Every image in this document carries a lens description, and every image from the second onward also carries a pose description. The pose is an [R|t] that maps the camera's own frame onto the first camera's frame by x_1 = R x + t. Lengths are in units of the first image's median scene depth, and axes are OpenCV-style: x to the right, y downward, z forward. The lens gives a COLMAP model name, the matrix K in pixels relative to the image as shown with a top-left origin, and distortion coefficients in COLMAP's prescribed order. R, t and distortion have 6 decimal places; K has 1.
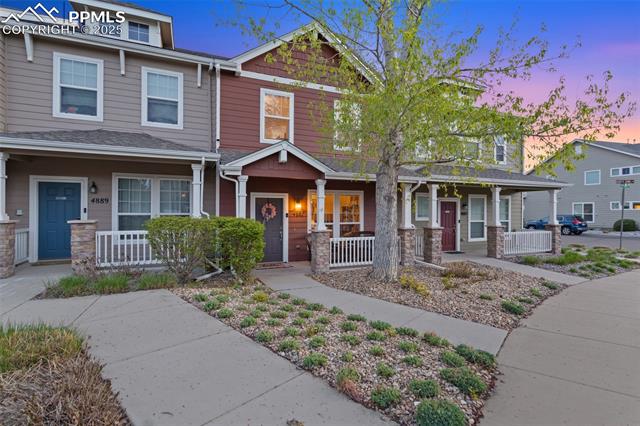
lens RADIAL K [[309.8, 0, 326.1], [0, 309.8, 210.7], [0, 0, 1]] dist [0.003239, -0.000738]
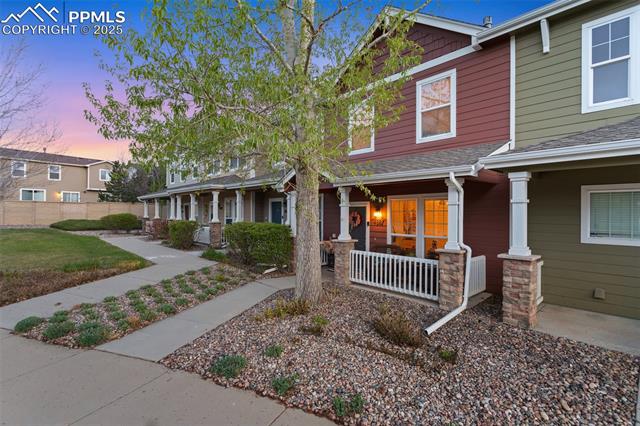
lens RADIAL K [[309.8, 0, 323.9], [0, 309.8, 213.8], [0, 0, 1]] dist [0.003239, -0.000738]
pose [[0.335856, -0.000533, -0.941913, 0.845159], [-0.003958, 0.999990, -0.001977, -0.015741], [0.941905, 0.004392, 0.335851, 0.618189]]
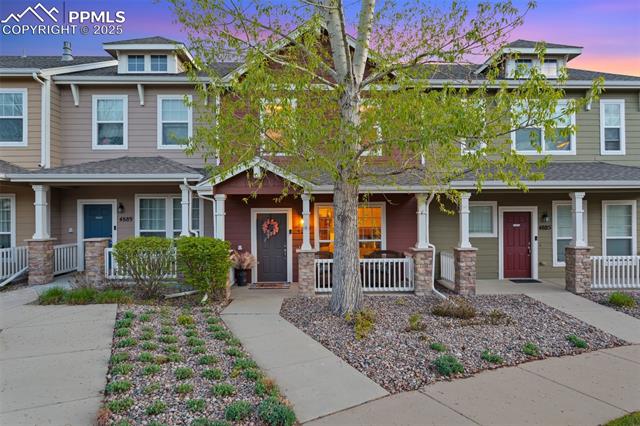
lens RADIAL K [[361.8, 0, 326.8], [0, 361.8, 213.9], [0, 0, 1]] dist [-0.016699, 0.004491]
pose [[0.930492, -0.011908, -0.366119, 0.418804], [0.010880, 0.999929, -0.004871, -0.036513], [0.366151, 0.000549, 0.930555, 0.045716]]
